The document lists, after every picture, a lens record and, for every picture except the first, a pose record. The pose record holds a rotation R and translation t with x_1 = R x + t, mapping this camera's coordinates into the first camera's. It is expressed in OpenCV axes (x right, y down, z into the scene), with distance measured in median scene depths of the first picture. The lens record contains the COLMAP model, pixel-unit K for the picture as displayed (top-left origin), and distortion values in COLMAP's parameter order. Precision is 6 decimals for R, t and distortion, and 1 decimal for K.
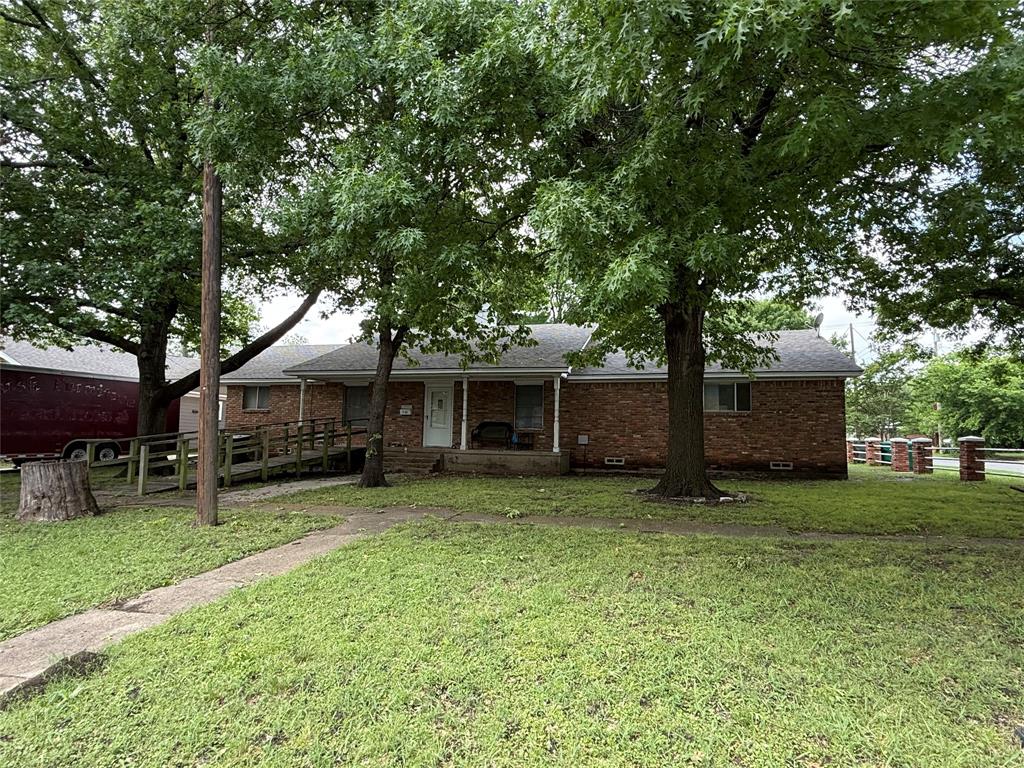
lens RADIAL K [[587.4, 0, 514.2], [0, 587.4, 386.4], [0, 0, 1]] dist [-0.000974, -0.002376]
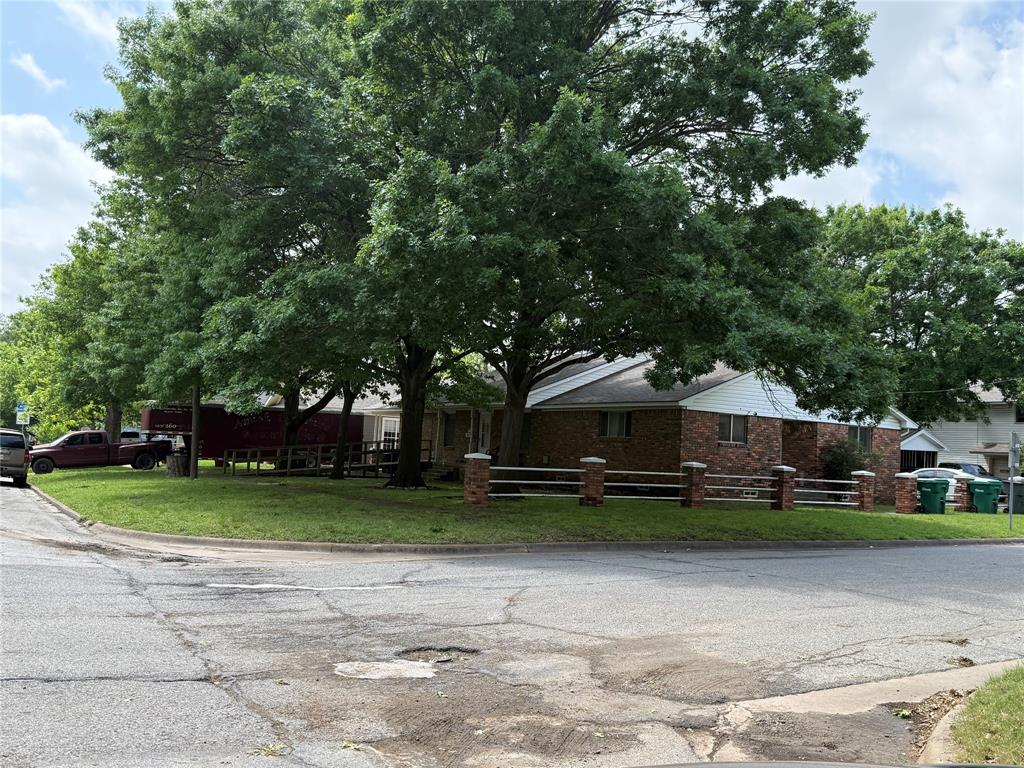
lens RADIAL K [[950.4, 0, 516.0], [0, 950.4, 388.9], [0, 0, 1]] dist [0.192934, -0.462856]
pose [[0.716980, -0.021510, -0.696762, 2.711203], [0.022044, 0.999724, -0.008180, -0.072685], [0.696745, -0.009494, 0.717256, -0.796534]]
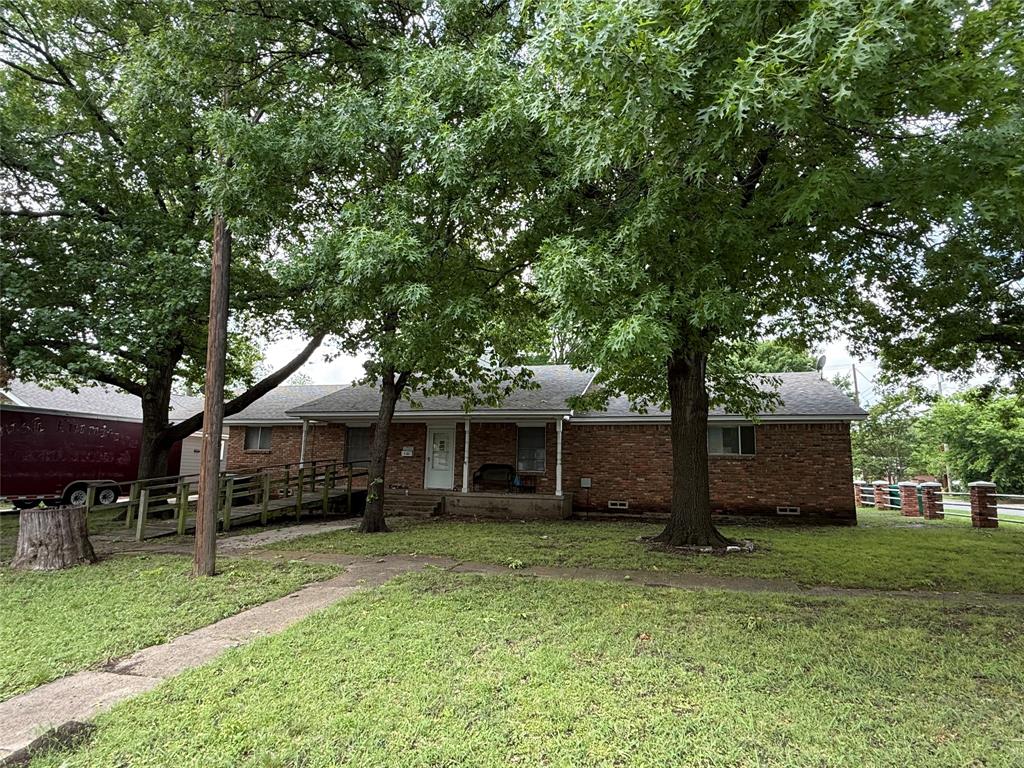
lens RADIAL K [[586.7, 0, 510.0], [0, 586.7, 381.3], [0, 0, 1]] dist [0.000330, -0.002739]
pose [[0.999945, 0.002772, -0.010147, -0.001866], [-0.003490, 0.997437, -0.071469, -0.015747], [0.009923, 0.071500, 0.997391, 0.002377]]
